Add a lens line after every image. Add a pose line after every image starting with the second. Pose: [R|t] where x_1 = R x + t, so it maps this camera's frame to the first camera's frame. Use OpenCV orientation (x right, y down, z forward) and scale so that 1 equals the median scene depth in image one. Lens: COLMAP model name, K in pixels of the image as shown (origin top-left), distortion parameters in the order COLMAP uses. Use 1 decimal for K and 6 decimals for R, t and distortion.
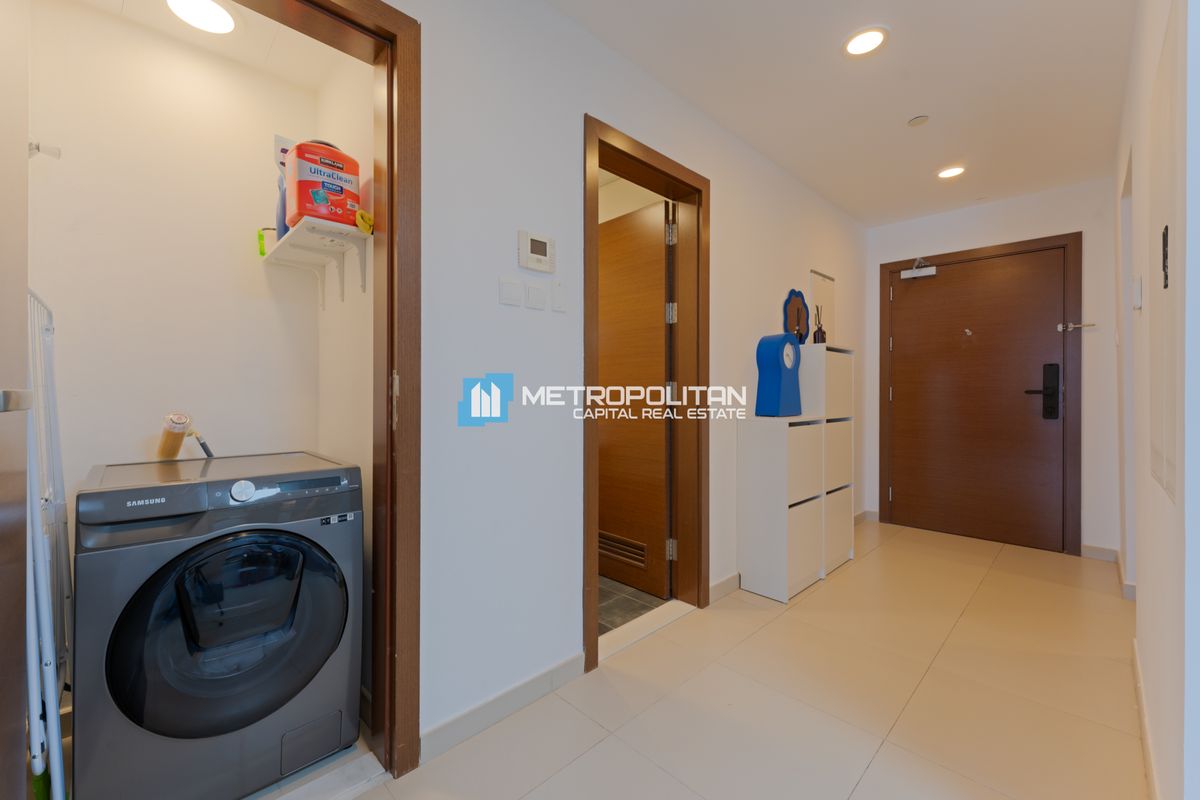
lens RADIAL K [[487.3, 0, 575.5], [0, 487.3, 388.4], [0, 0, 1]] dist [0.003287, -0.002419]
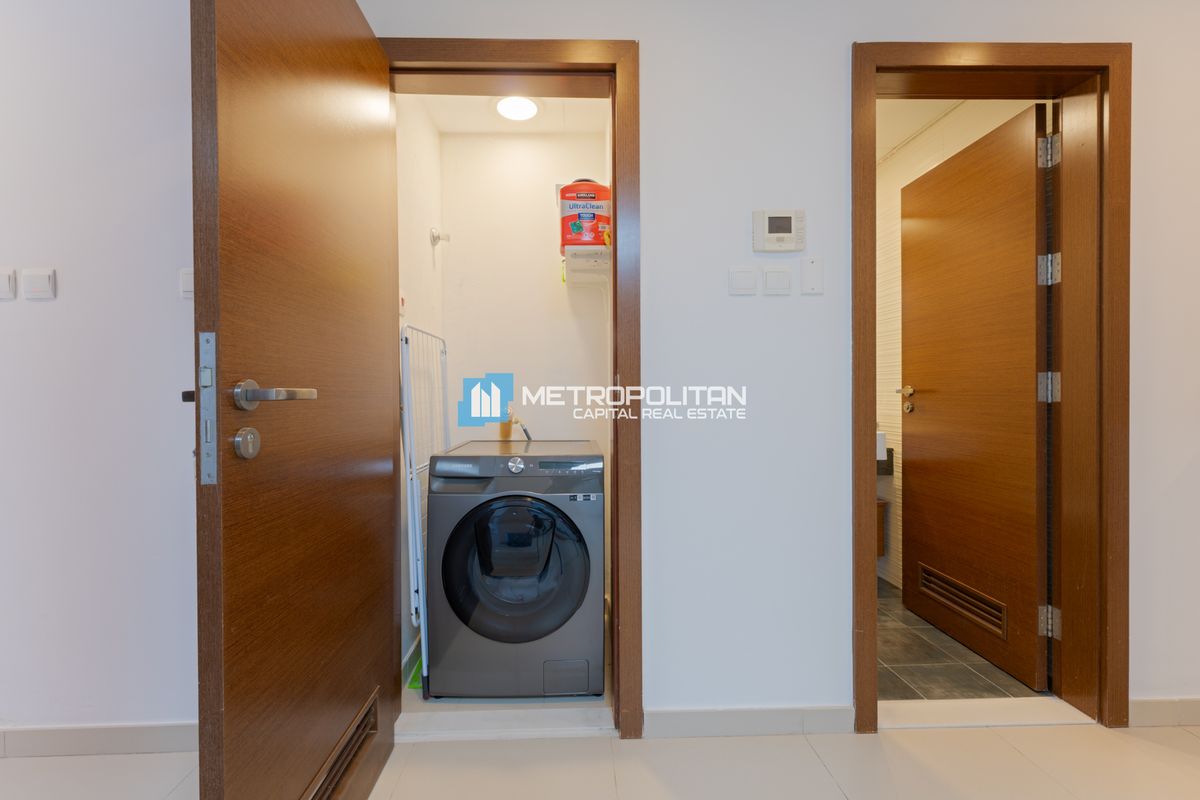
lens RADIAL K [[487.3, 0, 567.6], [0, 487.3, 392.0], [0, 0, 1]] dist [0.003287, -0.002419]
pose [[0.740340, -0.004080, -0.672220, 0.226239], [0.011556, 0.999911, 0.006659, 0.002597], [0.672133, -0.012698, 0.740322, 0.084369]]
